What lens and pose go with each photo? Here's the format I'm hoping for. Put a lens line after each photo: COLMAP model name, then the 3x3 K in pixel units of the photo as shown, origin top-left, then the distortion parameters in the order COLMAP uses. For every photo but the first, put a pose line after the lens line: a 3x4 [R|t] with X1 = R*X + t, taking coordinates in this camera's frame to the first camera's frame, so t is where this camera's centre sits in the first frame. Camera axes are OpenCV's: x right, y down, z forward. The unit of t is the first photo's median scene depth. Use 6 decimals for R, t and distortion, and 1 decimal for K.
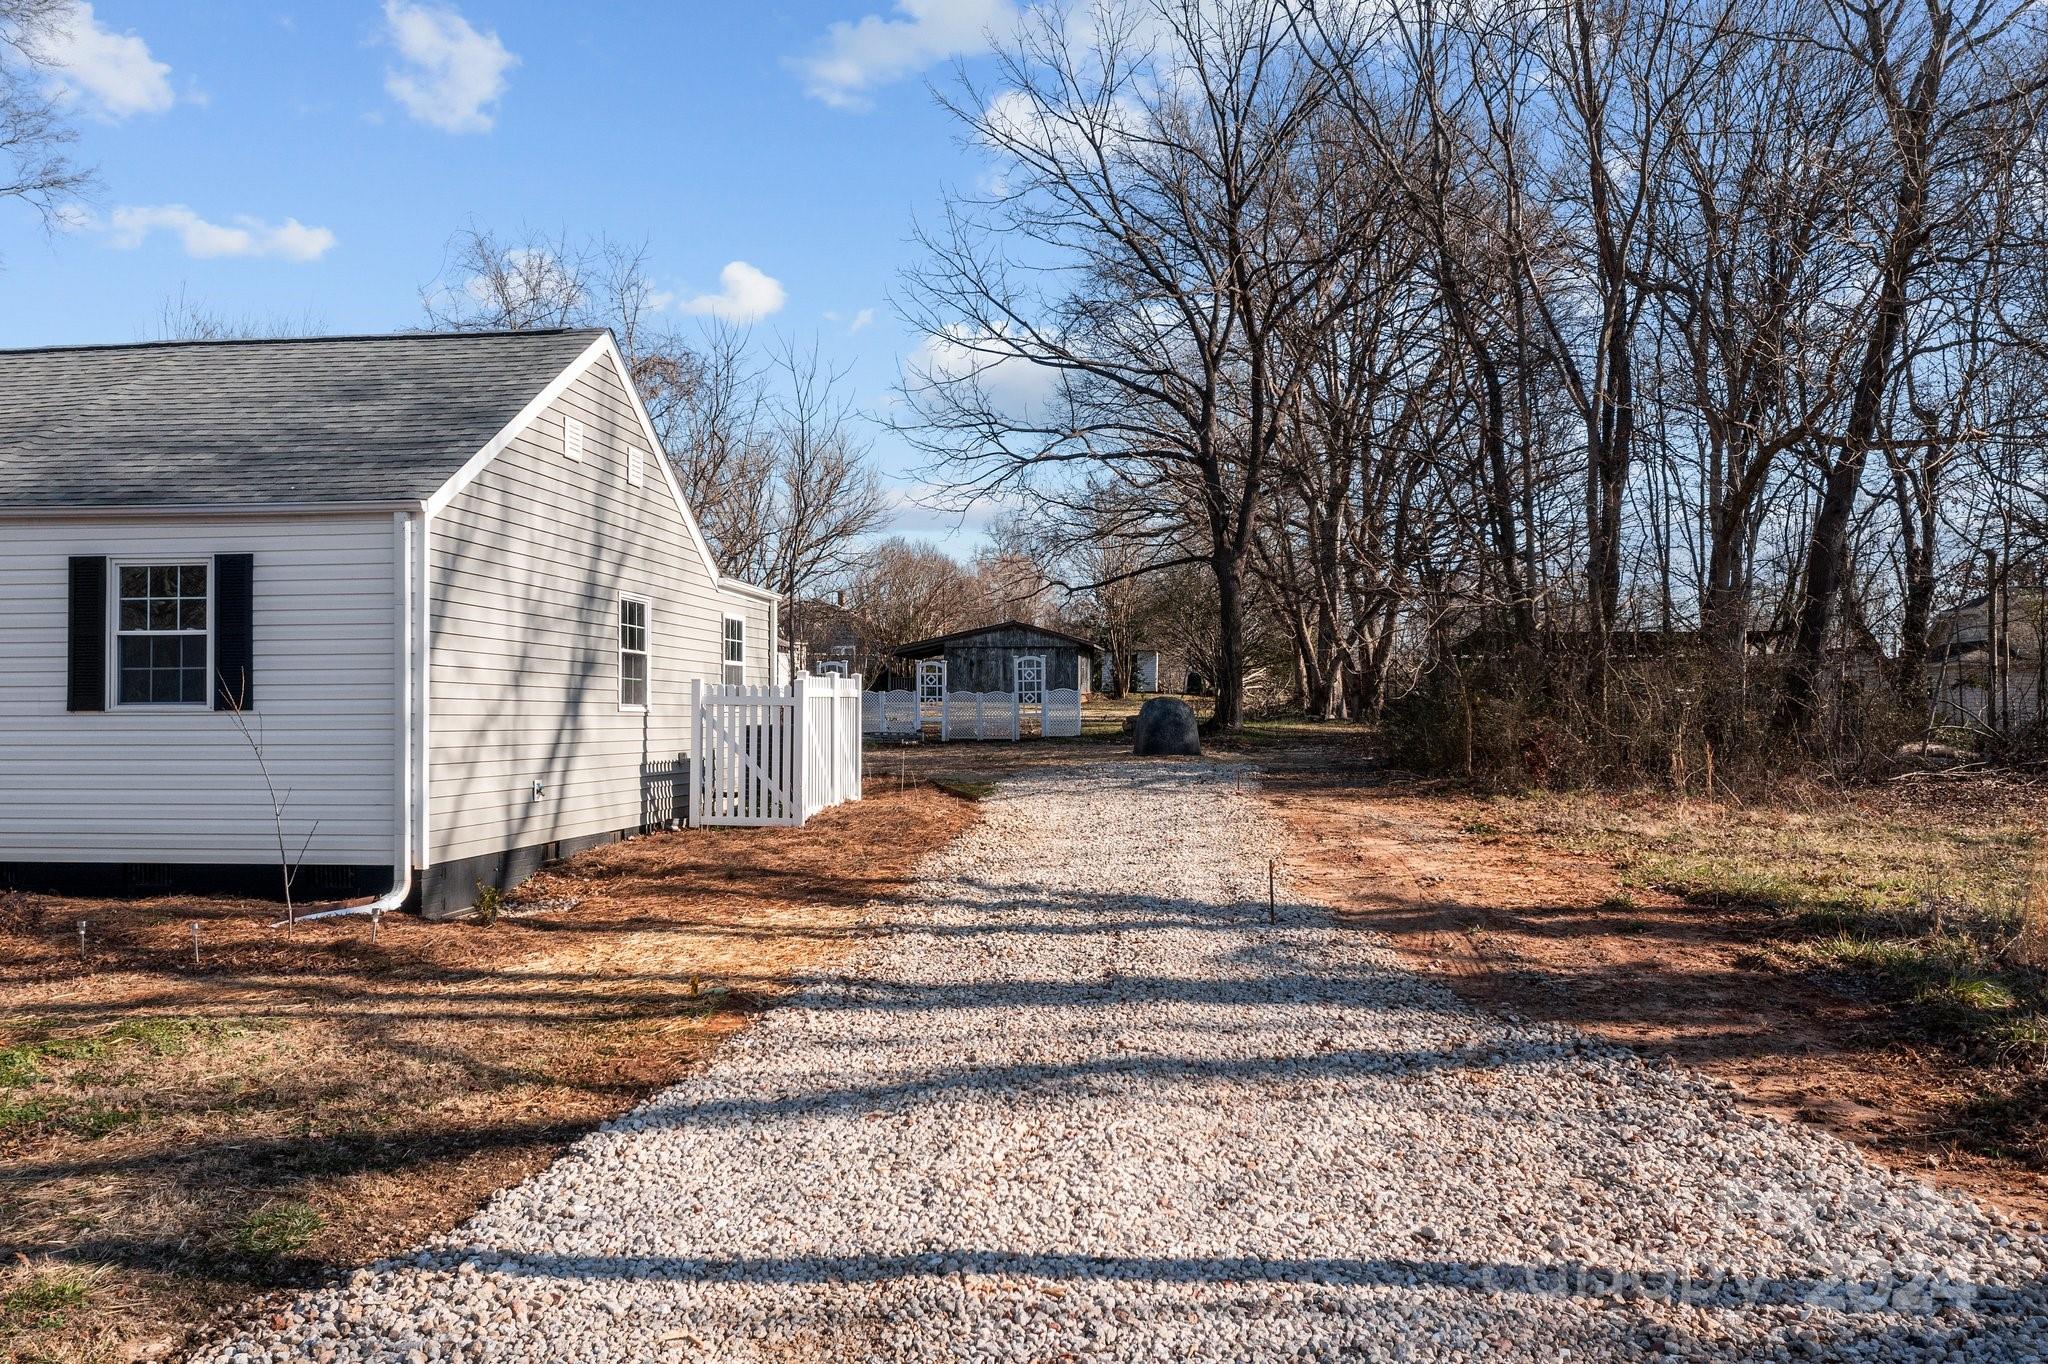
lens RADIAL K [[1638.3, 0, 1028.8], [0, 1638.3, 660.0], [0, 0, 1]] dist [0.010051, 0.001520]
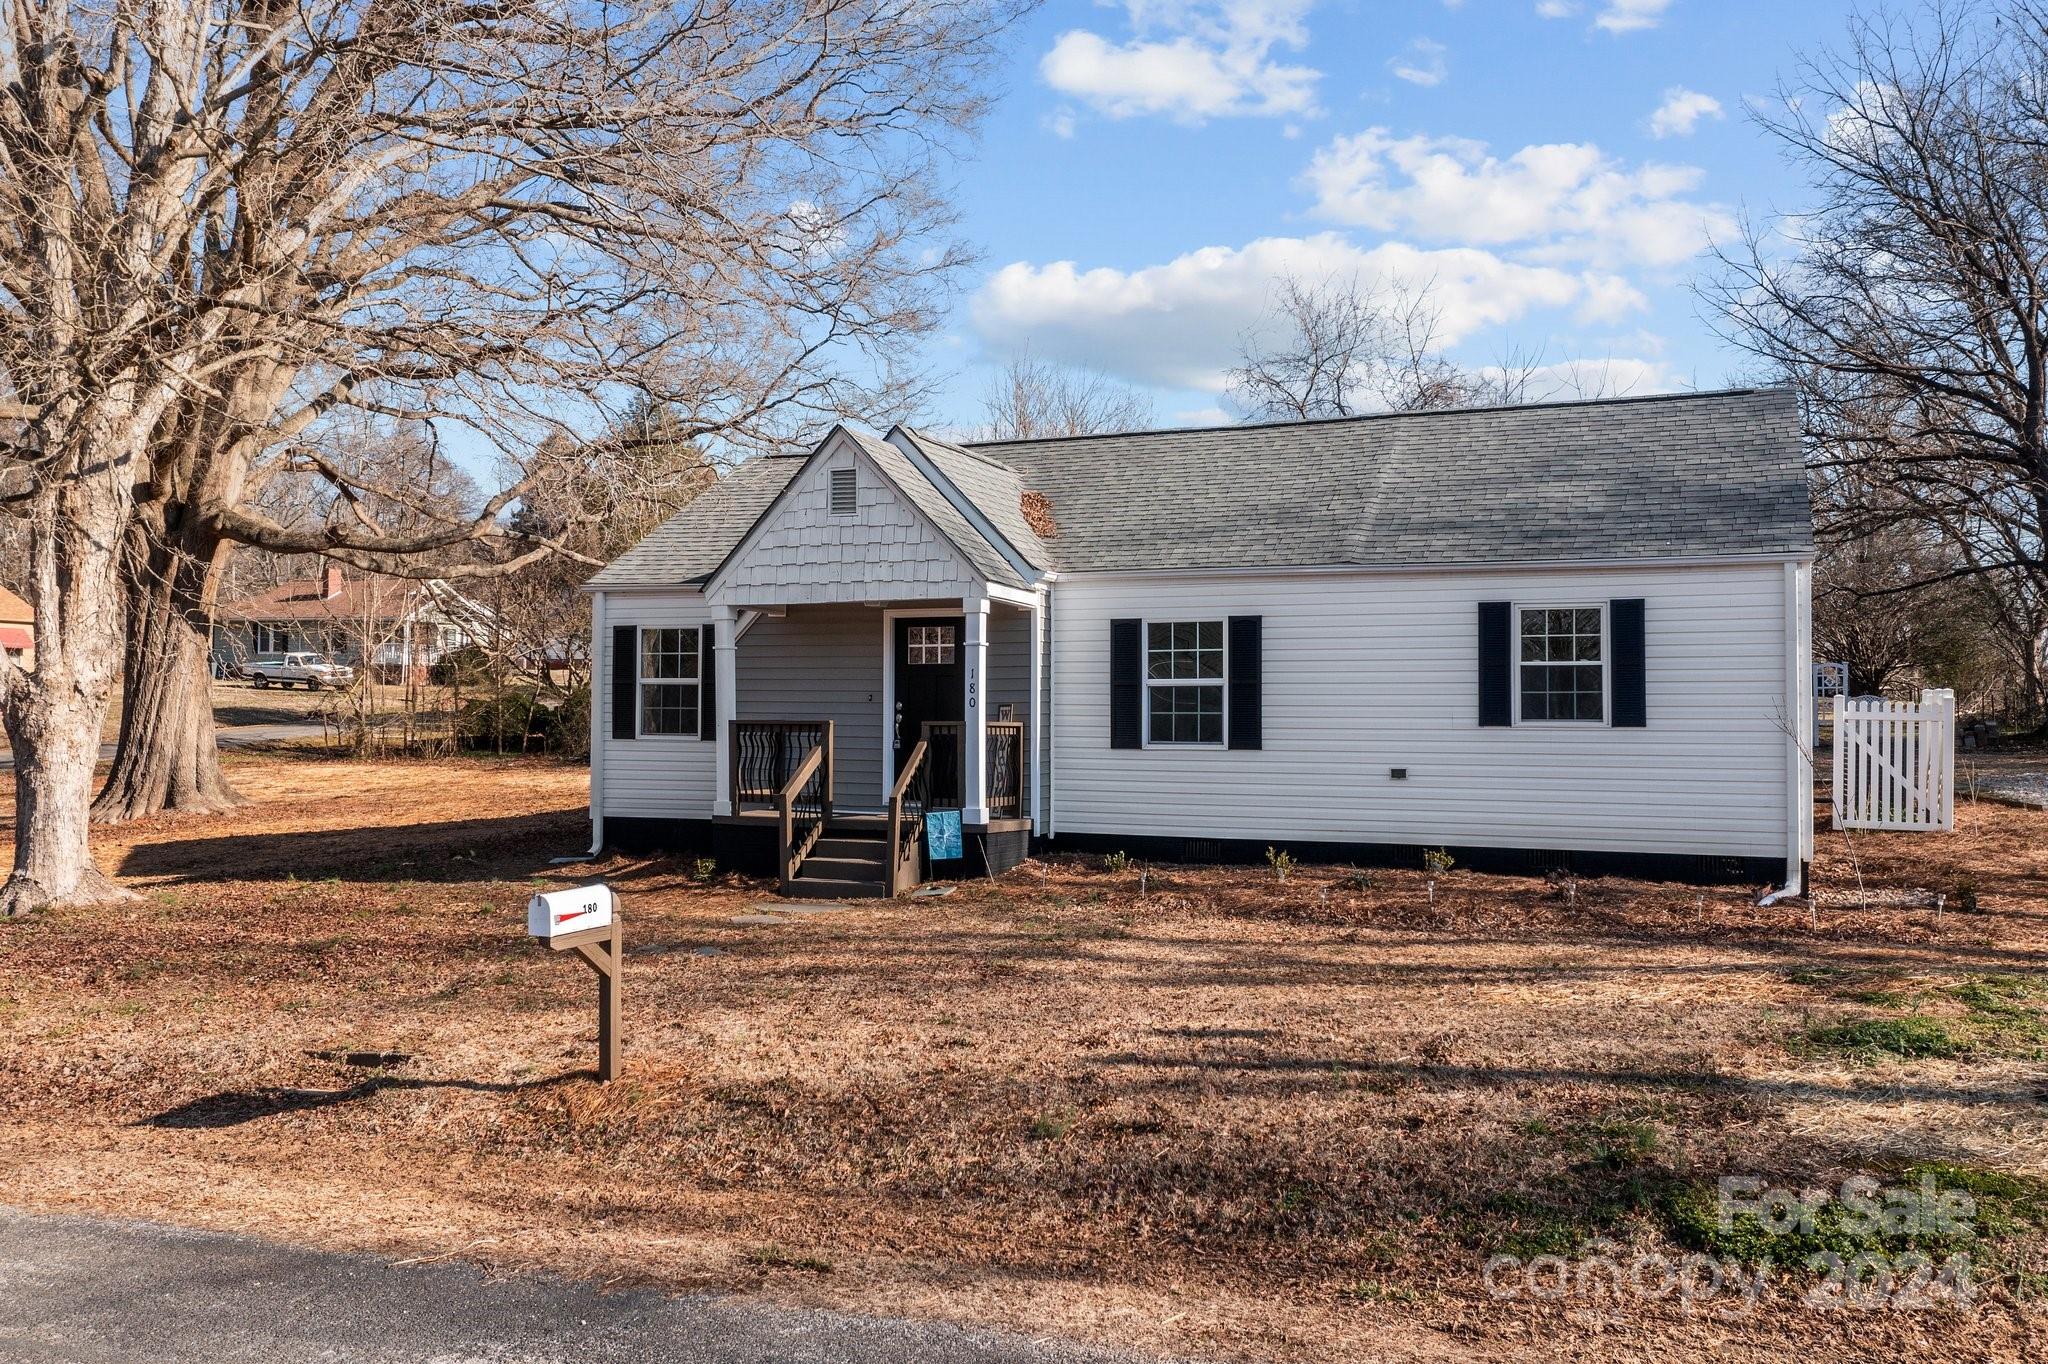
lens RADIAL K [[1626.9, 0, 1024.0], [0, 1626.9, 682.0], [0, 0, 1]] dist [0.003751, 0.000743]
pose [[0.961903, 0.002694, -0.273376, -0.577287], [0.001875, 0.999863, 0.016450, -0.023142], [0.273383, -0.016336, 0.961766, -0.284484]]
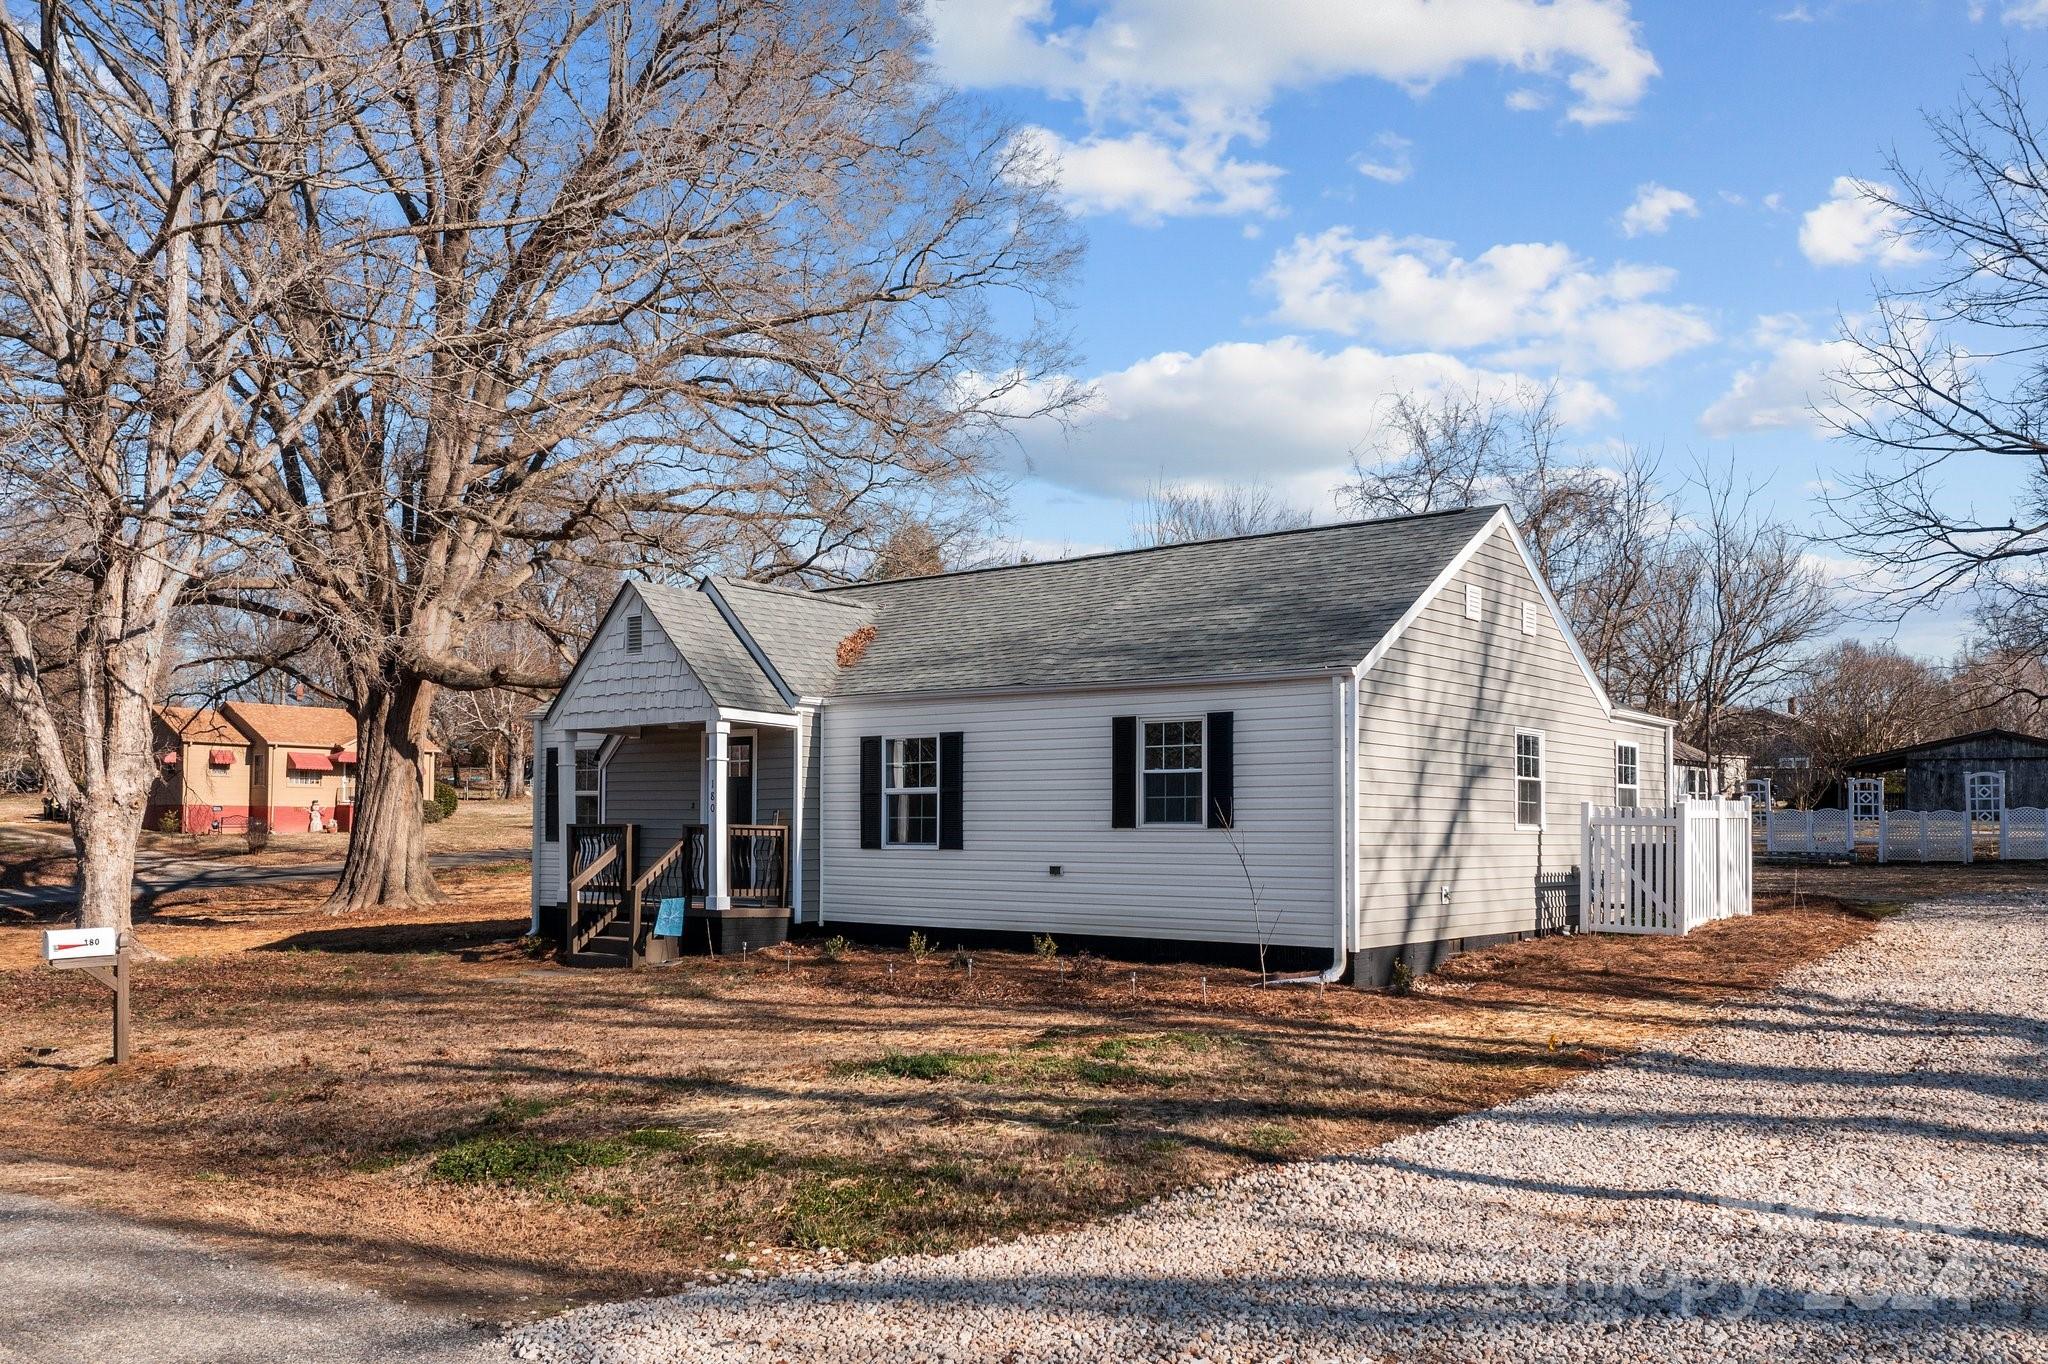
lens RADIAL K [[1669.0, 0, 1020.9], [0, 1669.0, 791.0], [0, 0, 1]] dist [0.002807, 0.002466]
pose [[0.851213, -0.004370, -0.524803, 0.094647], [0.009723, 0.999925, 0.007445, -0.011303], [0.524731, -0.011440, 0.851191, -0.249630]]
